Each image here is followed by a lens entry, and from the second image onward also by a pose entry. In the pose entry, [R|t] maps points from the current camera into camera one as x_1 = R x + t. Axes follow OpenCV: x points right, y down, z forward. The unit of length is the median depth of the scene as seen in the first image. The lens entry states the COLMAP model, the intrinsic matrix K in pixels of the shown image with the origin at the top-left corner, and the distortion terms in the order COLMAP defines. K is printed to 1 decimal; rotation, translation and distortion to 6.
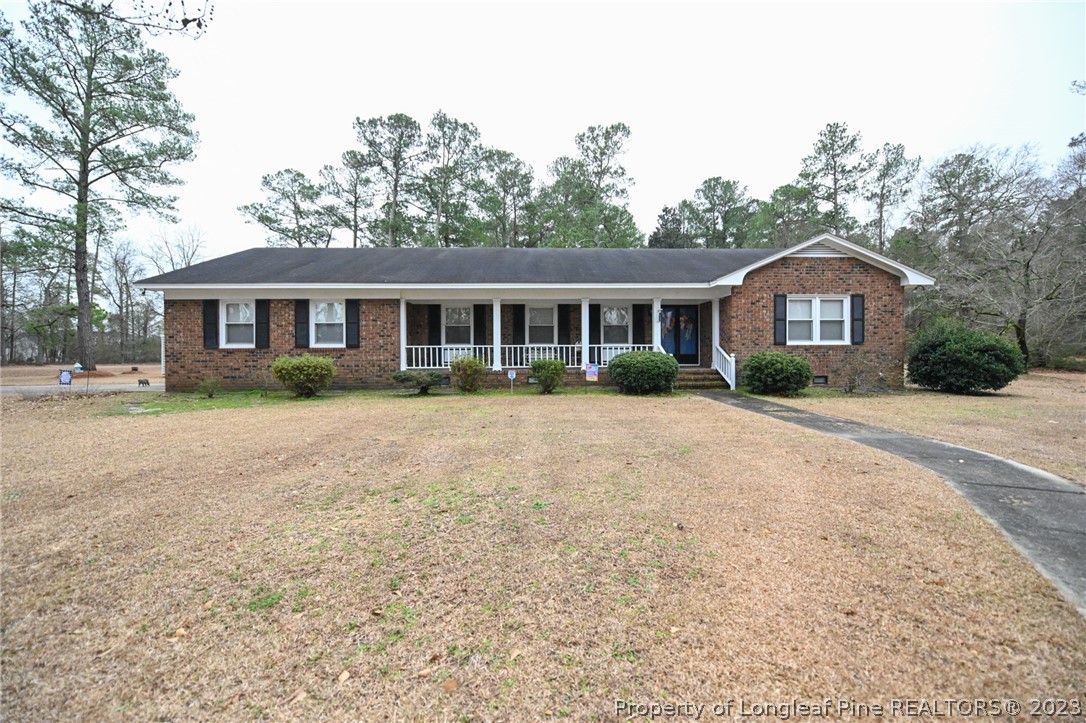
lens RADIAL K [[429.5, 0, 517.0], [0, 429.5, 347.6], [0, 0, 1]] dist [-0.009186, -0.001706]
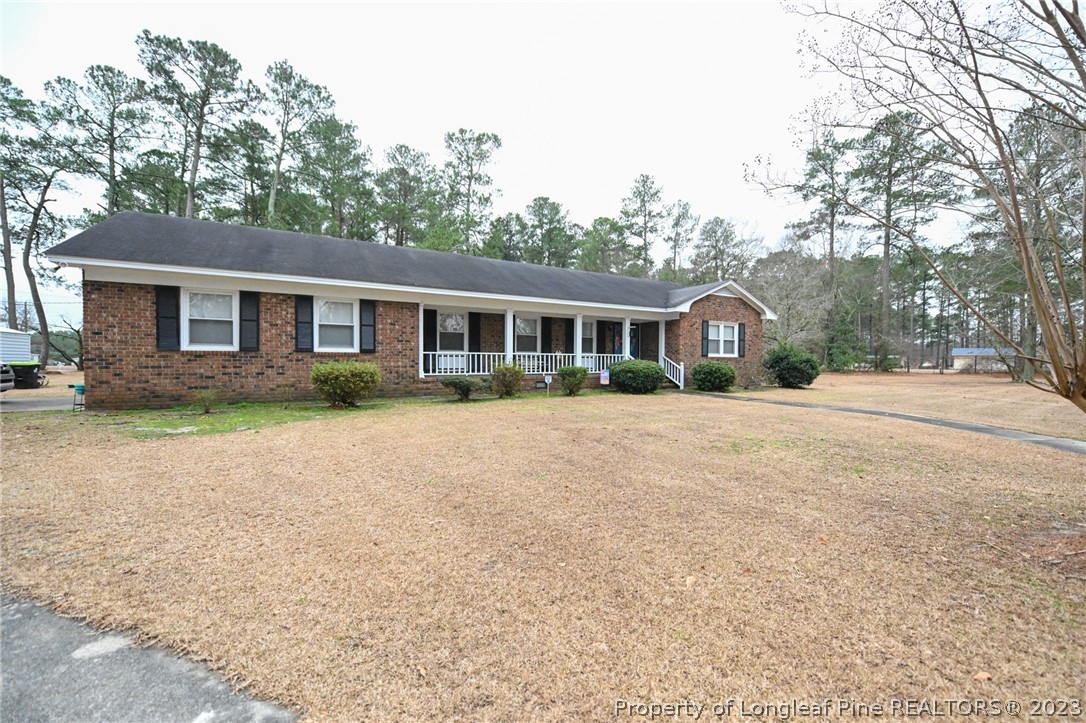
lens RADIAL K [[461.8, 0, 552.1], [0, 461.8, 360.4], [0, 0, 1]] dist [-0.009903, 0.000591]
pose [[0.862903, 0.010047, 0.505270, -0.287217], [-0.015778, 0.999851, 0.007066, 0.001800], [-0.505124, -0.014069, 0.862932, -0.024751]]
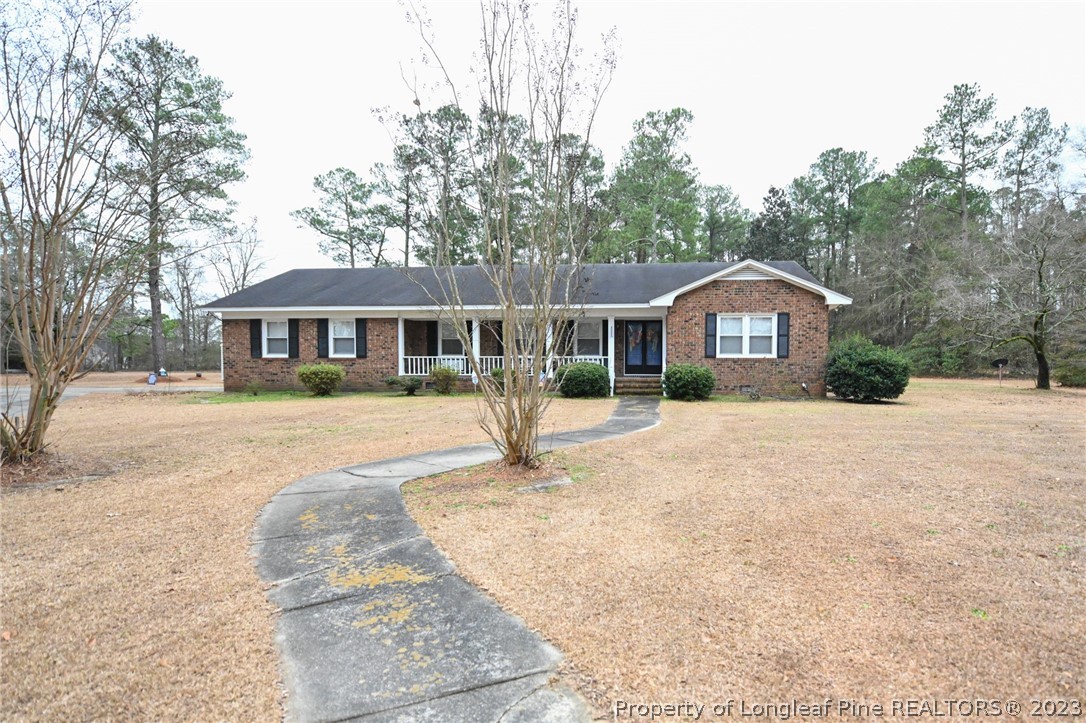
lens RADIAL K [[525.7, 0, 544.2], [0, 525.7, 371.1], [0, 0, 1]] dist [-0.012808, 0.000769]
pose [[0.989842, 0.009575, -0.141848, 0.186570], [-0.005453, 0.999552, 0.029419, -0.004537], [0.142067, -0.028346, 0.989451, -0.222201]]
